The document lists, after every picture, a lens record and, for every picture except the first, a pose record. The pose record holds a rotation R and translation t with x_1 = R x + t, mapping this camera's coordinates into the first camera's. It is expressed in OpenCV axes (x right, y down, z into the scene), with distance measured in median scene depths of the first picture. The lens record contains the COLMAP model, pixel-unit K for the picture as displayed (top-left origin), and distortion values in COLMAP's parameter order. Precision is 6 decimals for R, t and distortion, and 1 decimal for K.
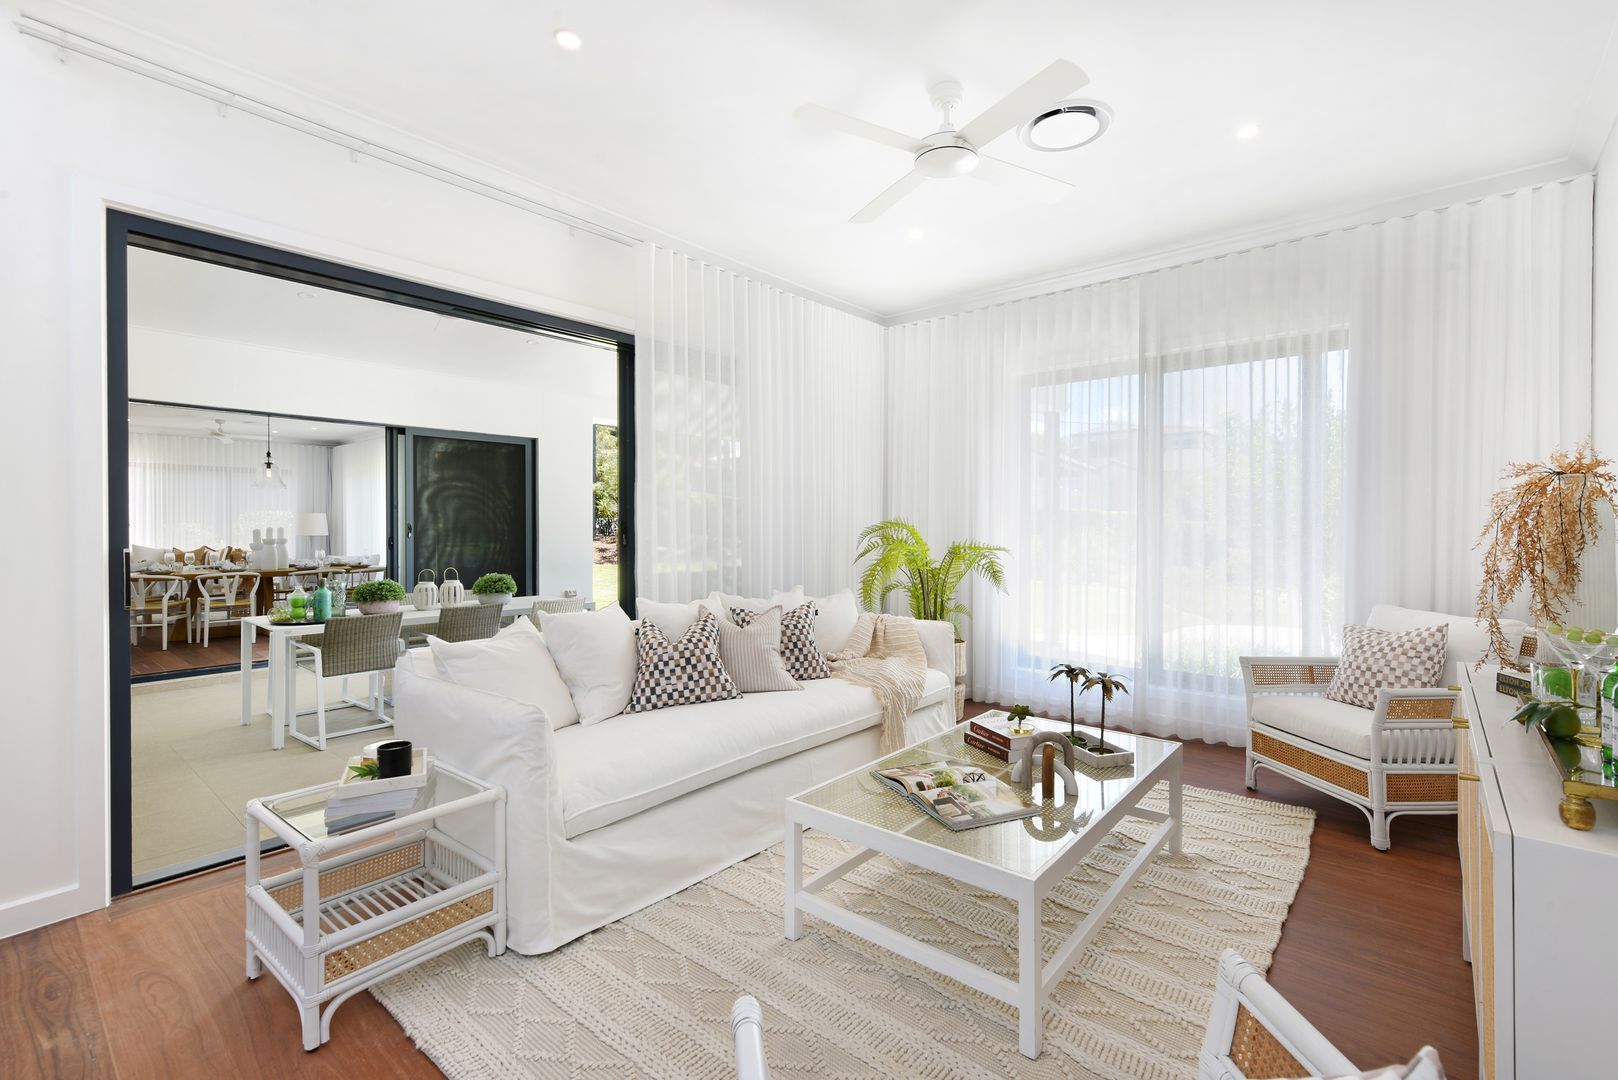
lens RADIAL K [[729.6, 0, 805.1], [0, 729.6, 524.5], [0, 0, 1]] dist [0.005050, 0.001004]
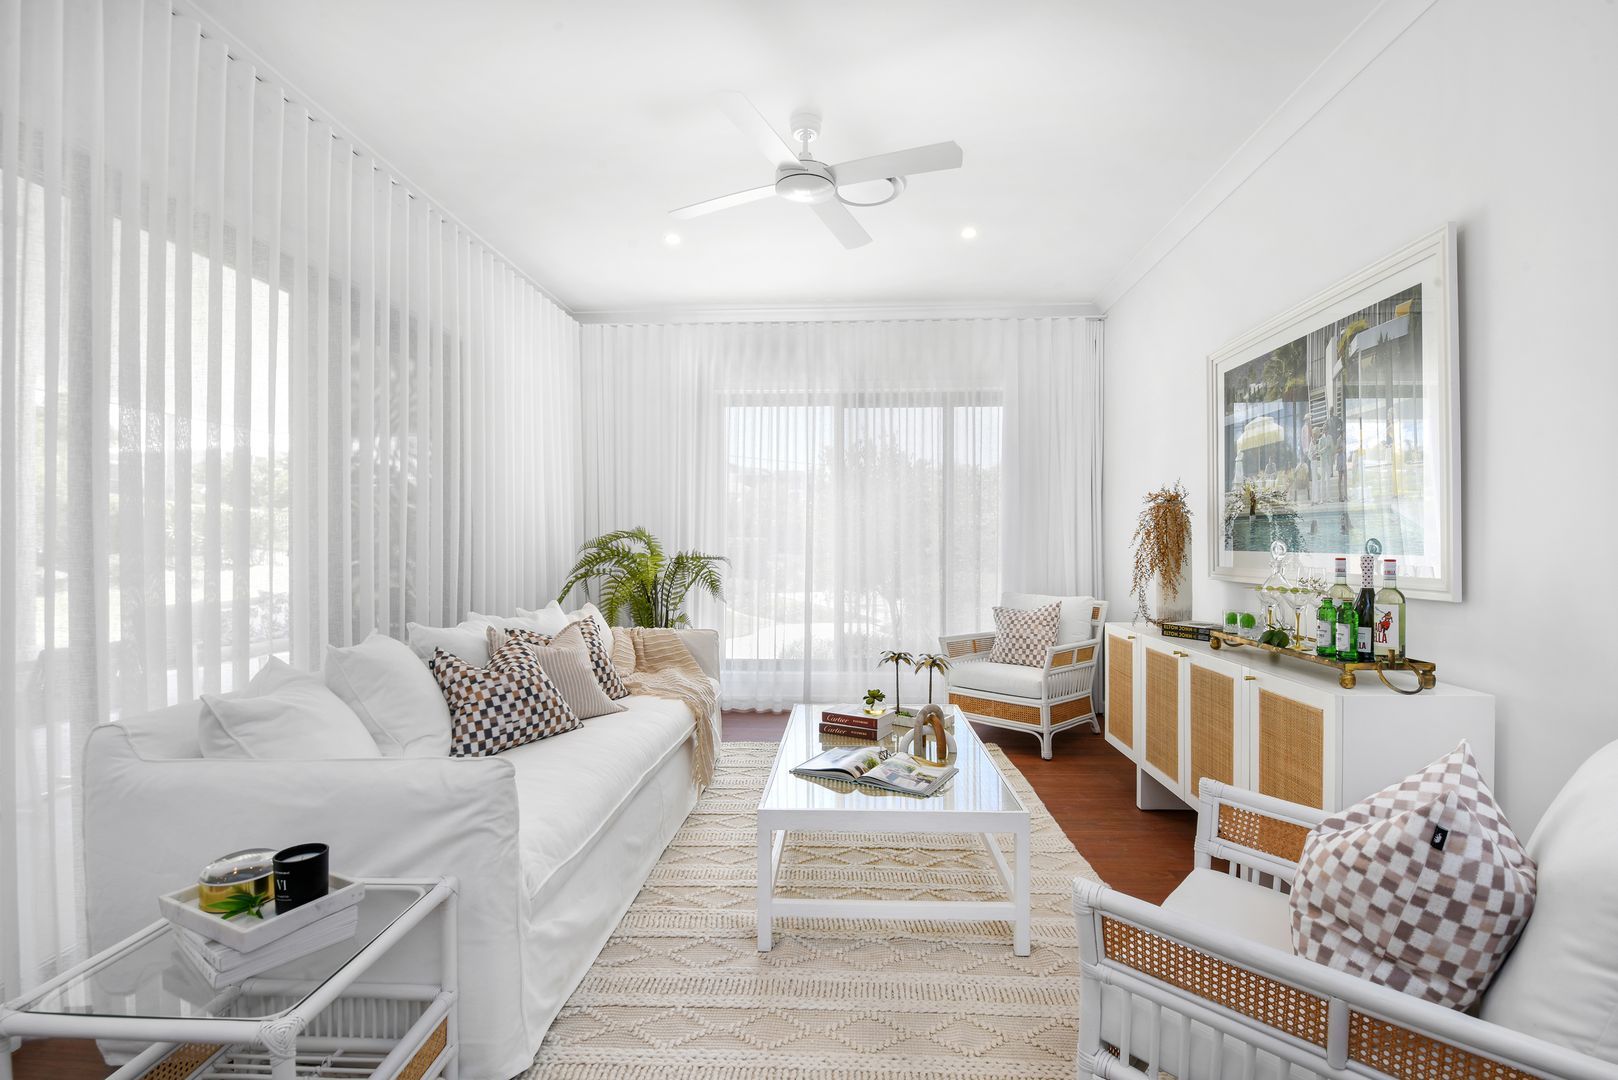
lens RADIAL K [[729.6, 0, 813.9], [0, 729.6, 545.7], [0, 0, 1]] dist [0.005050, 0.001004]
pose [[0.785007, -0.001186, 0.619485, -0.422846], [-0.000213, 0.999998, 0.002185, 0.019549], [-0.619486, -0.001847, 0.785005, 0.148150]]
